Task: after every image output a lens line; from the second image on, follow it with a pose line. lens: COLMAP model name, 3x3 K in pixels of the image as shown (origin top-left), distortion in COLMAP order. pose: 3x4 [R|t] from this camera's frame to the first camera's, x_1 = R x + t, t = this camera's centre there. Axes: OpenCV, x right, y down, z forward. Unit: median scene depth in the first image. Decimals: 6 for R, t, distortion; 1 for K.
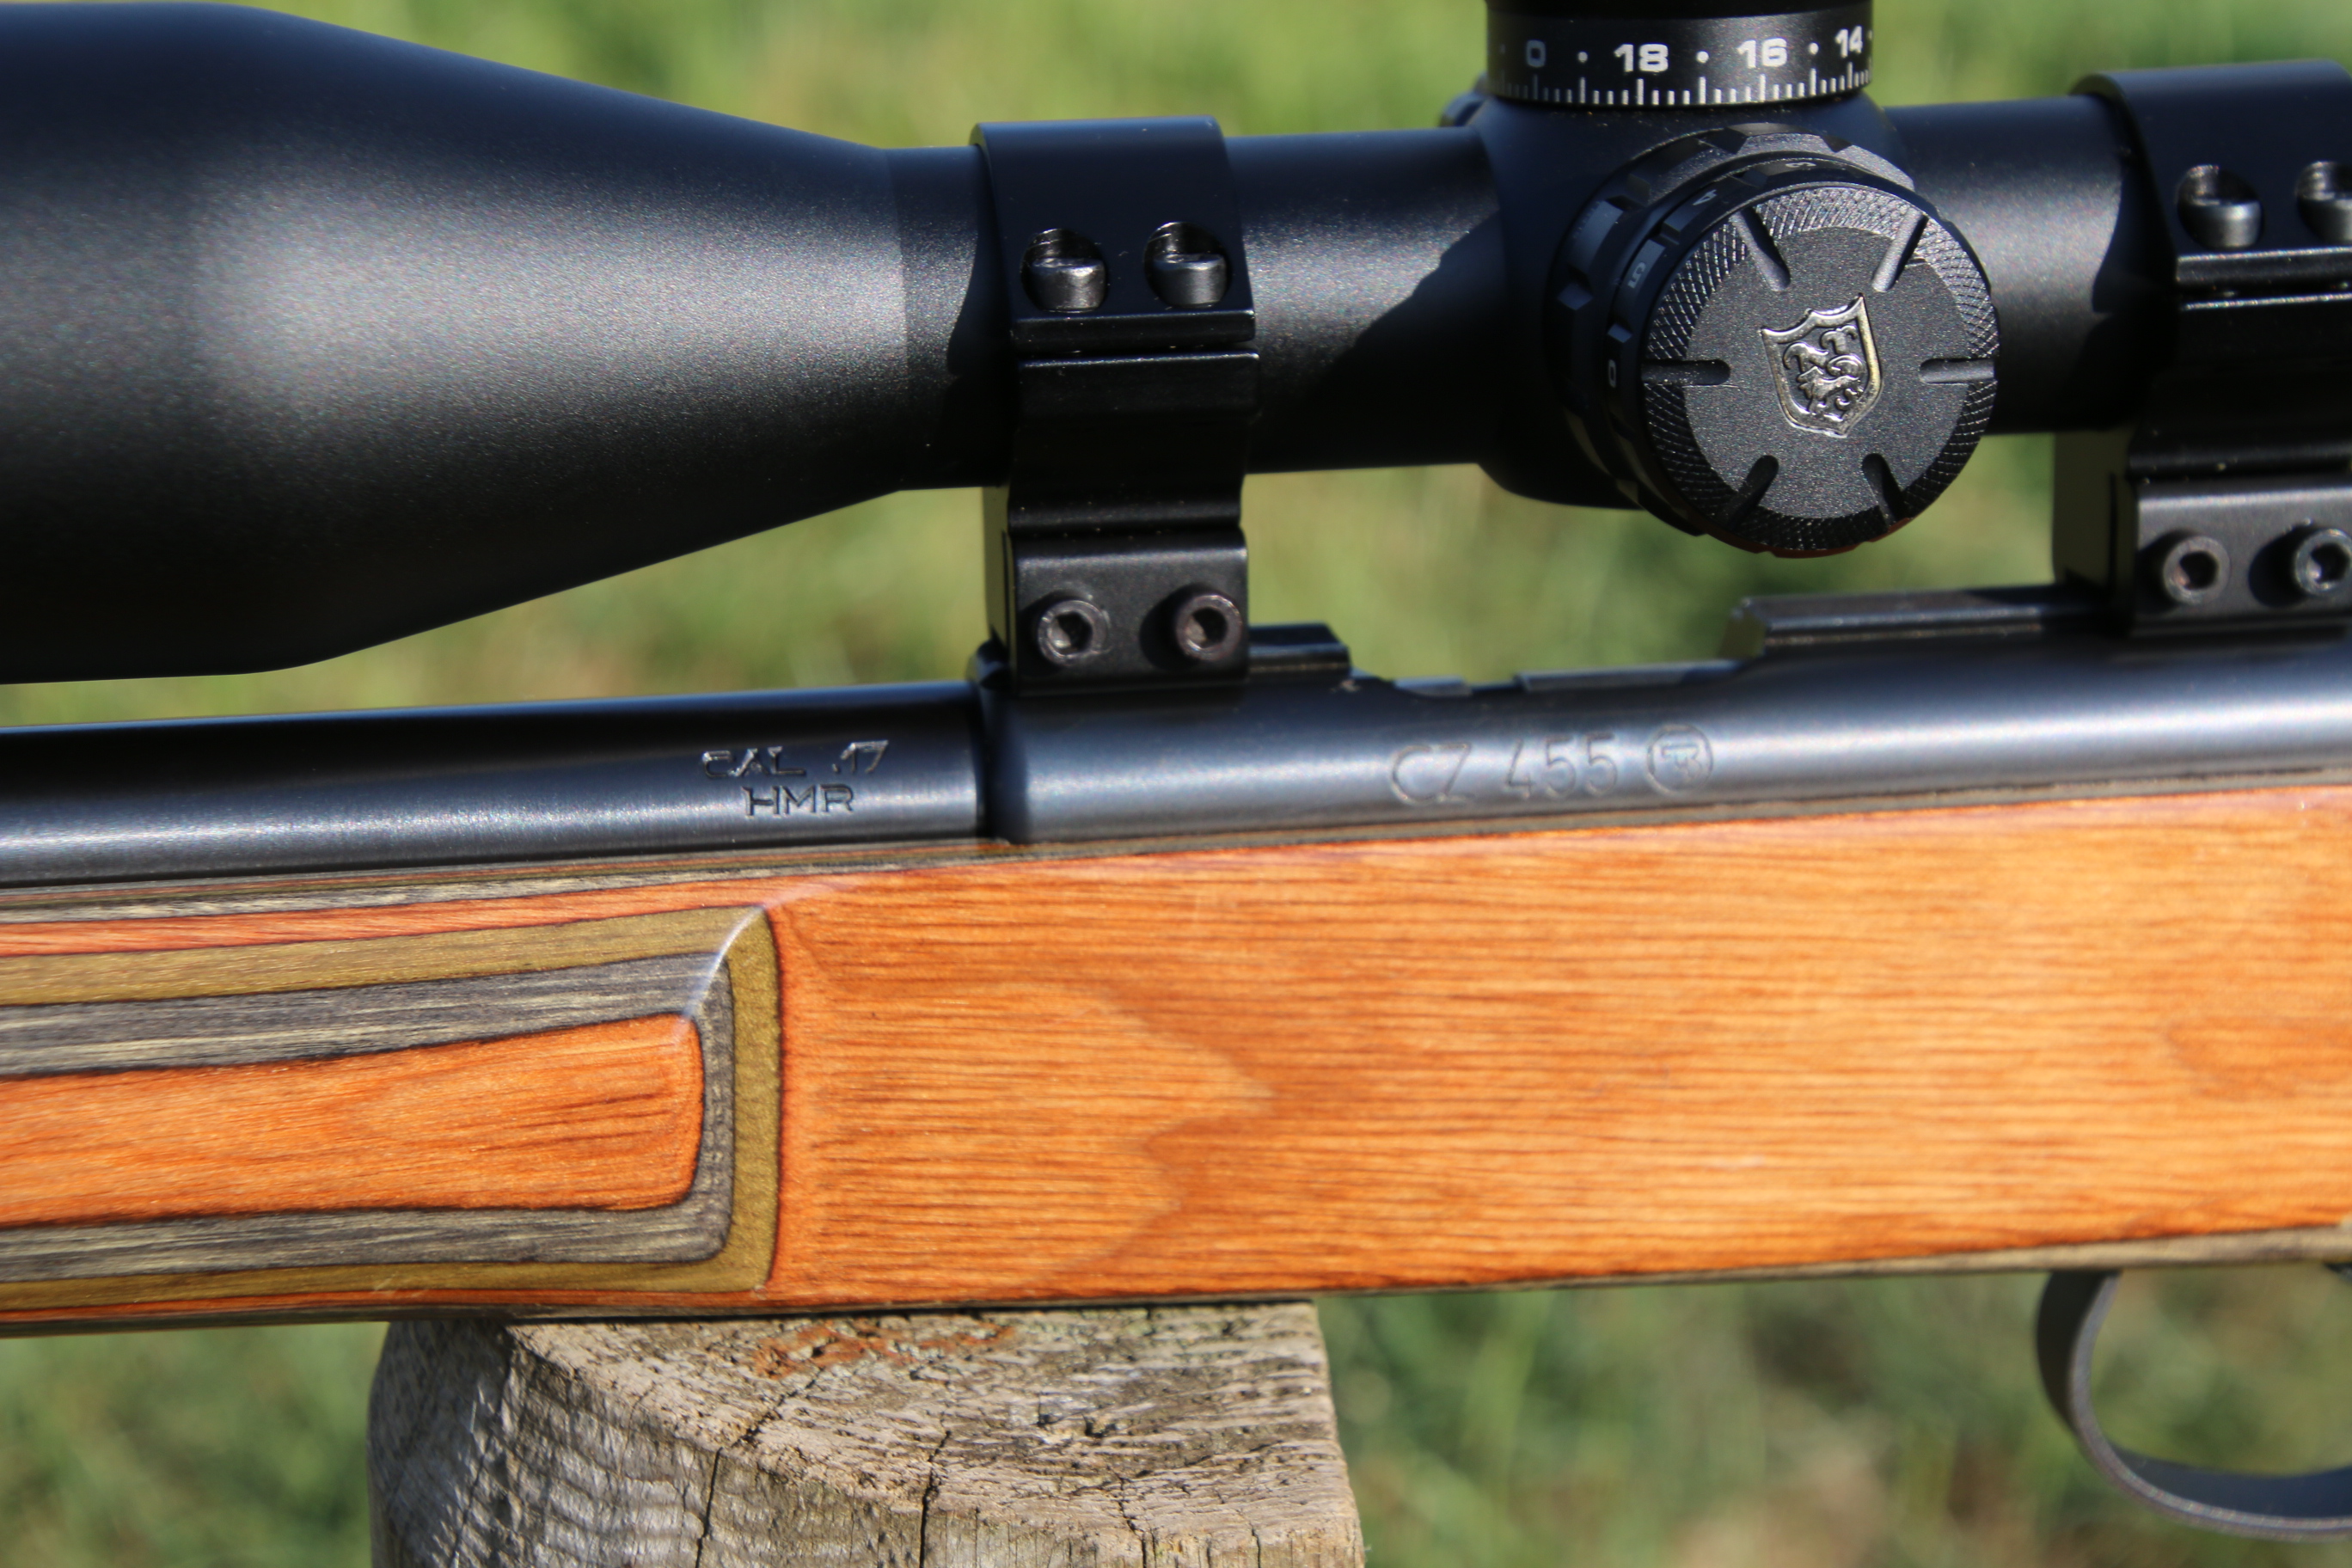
lens RADIAL K [[4887.1, 0, 1182.7], [0, 4887.1, 789.7], [0, 0, 1]] dist [0.342370, 0.168657]
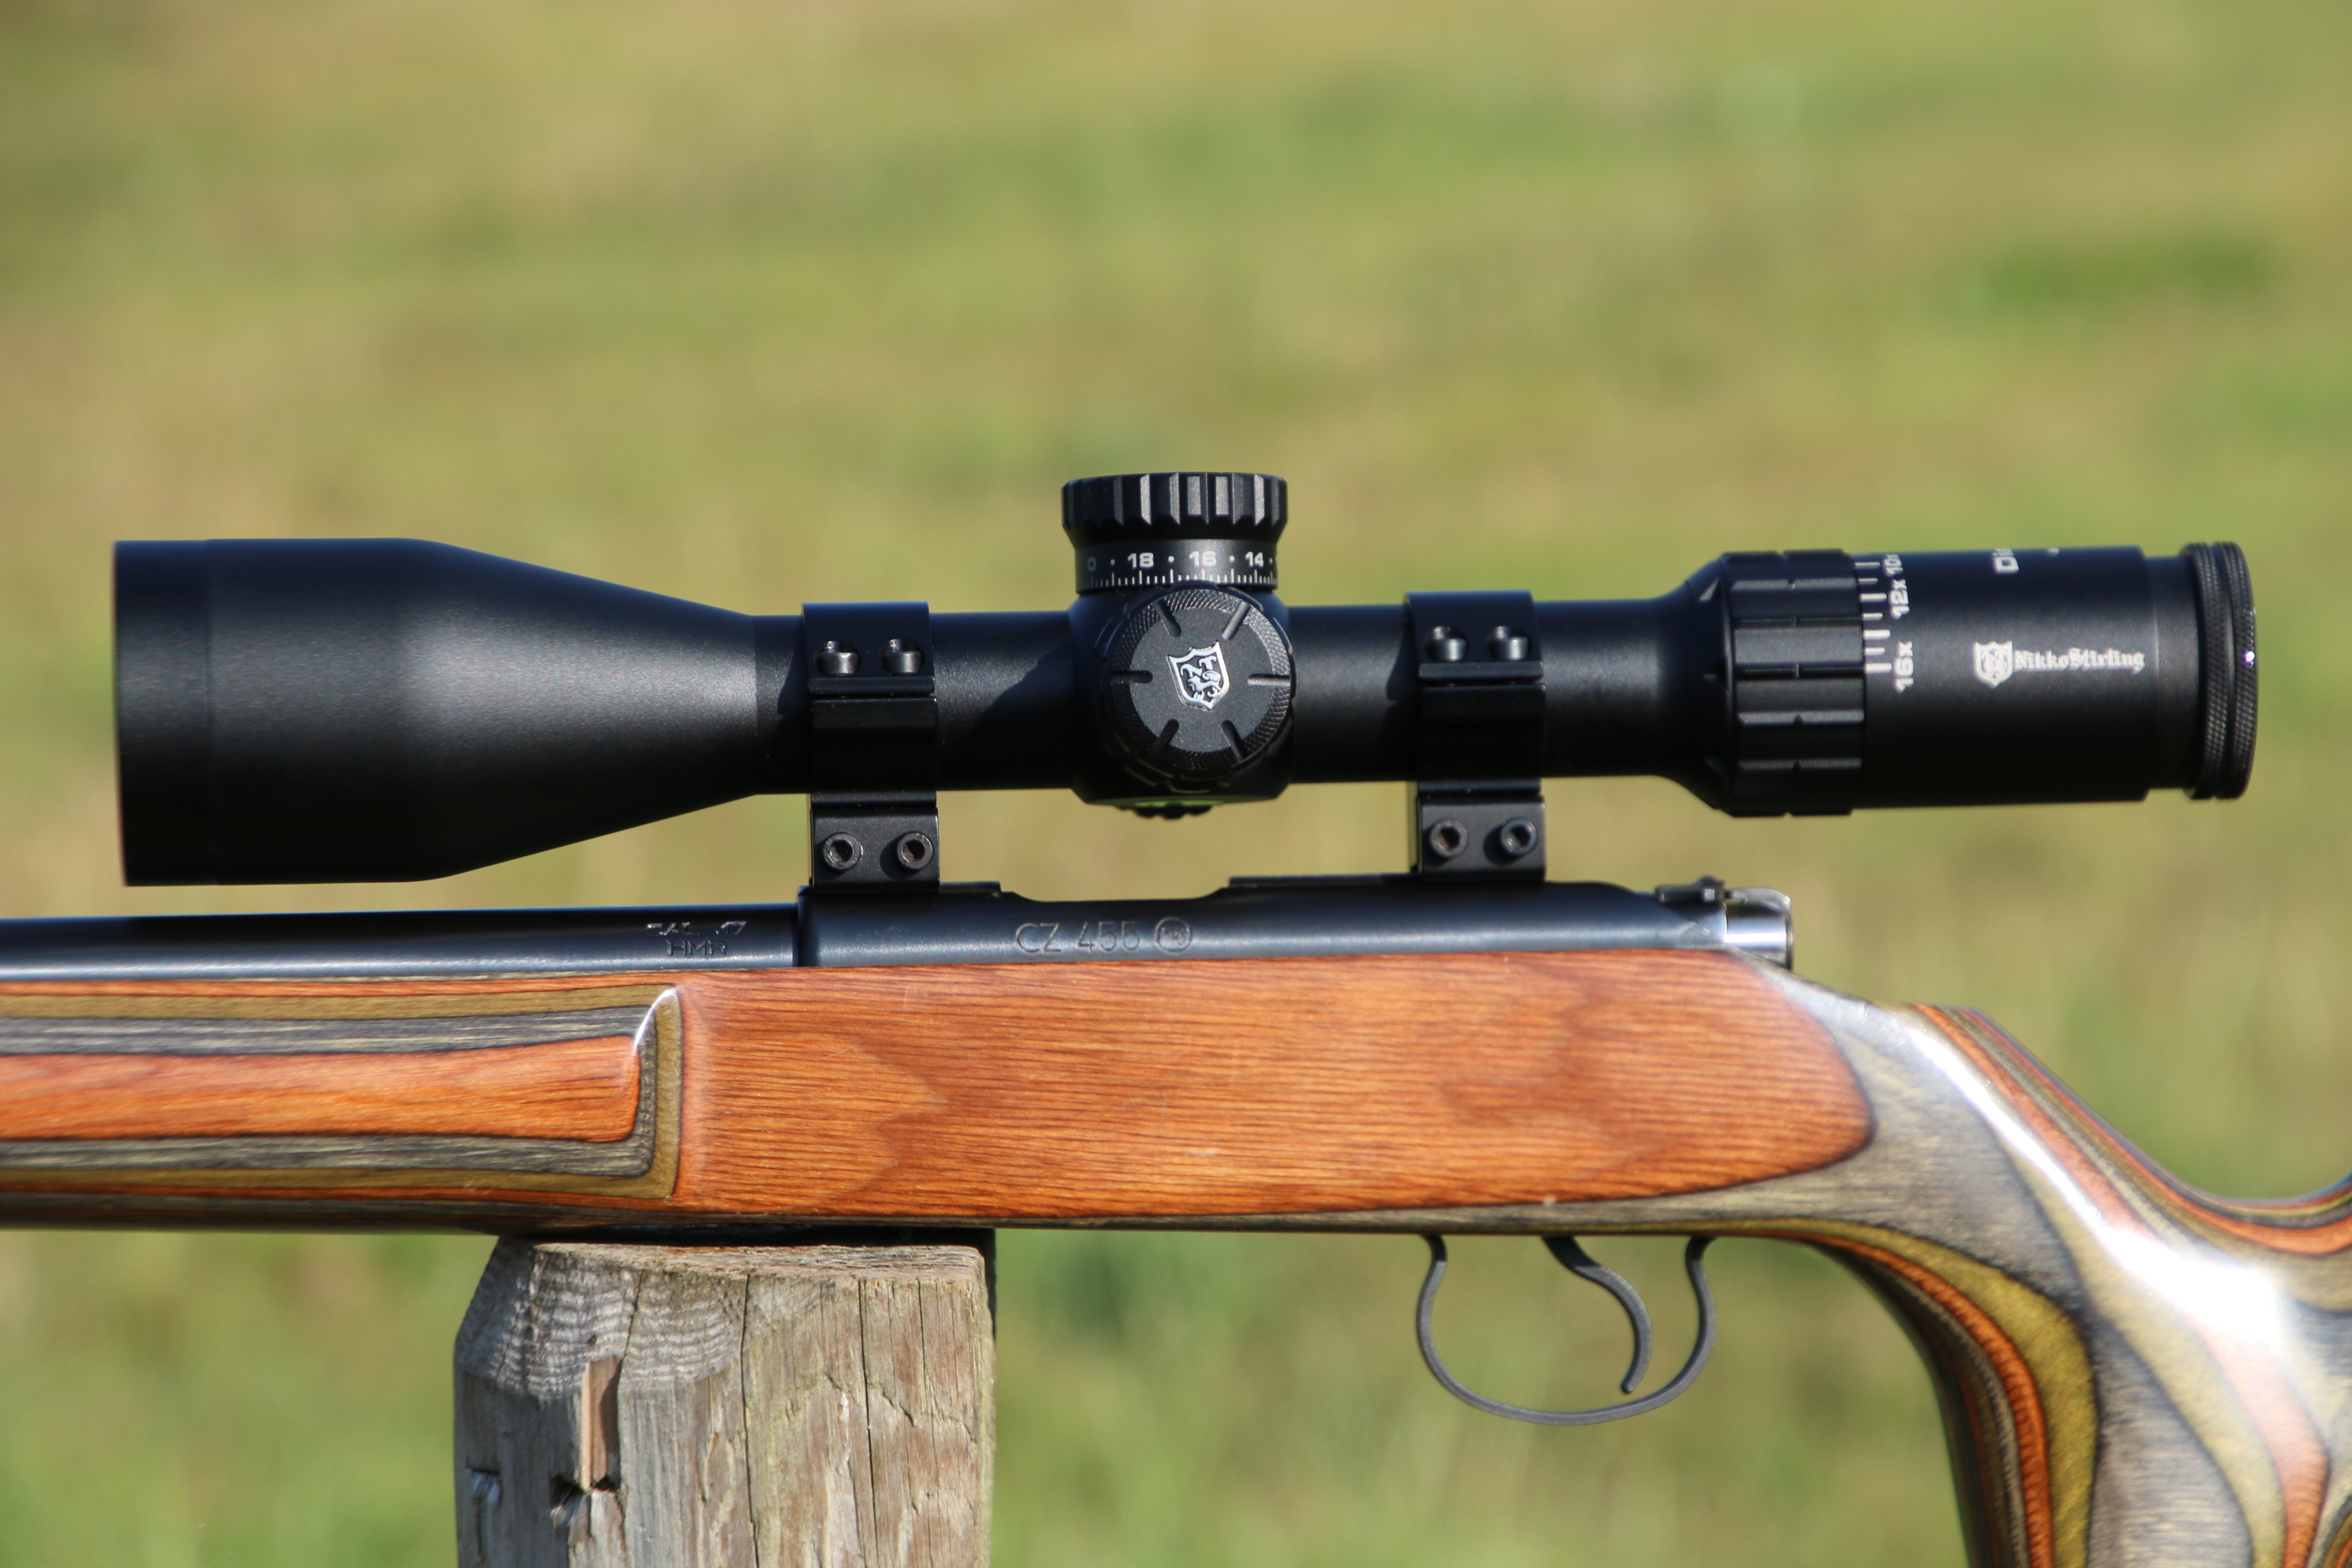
lens RADIAL K [[10856.9, 0, 1272.8], [0, 10856.9, 974.6], [0, 0, 1]] dist [1.503476, 1.705446]
pose [[0.997042, -0.006741, -0.076566, 0.460108], [-0.014803, 0.960657, -0.277343, 1.165029], [0.075423, 0.277656, 0.957715, -2.972084]]
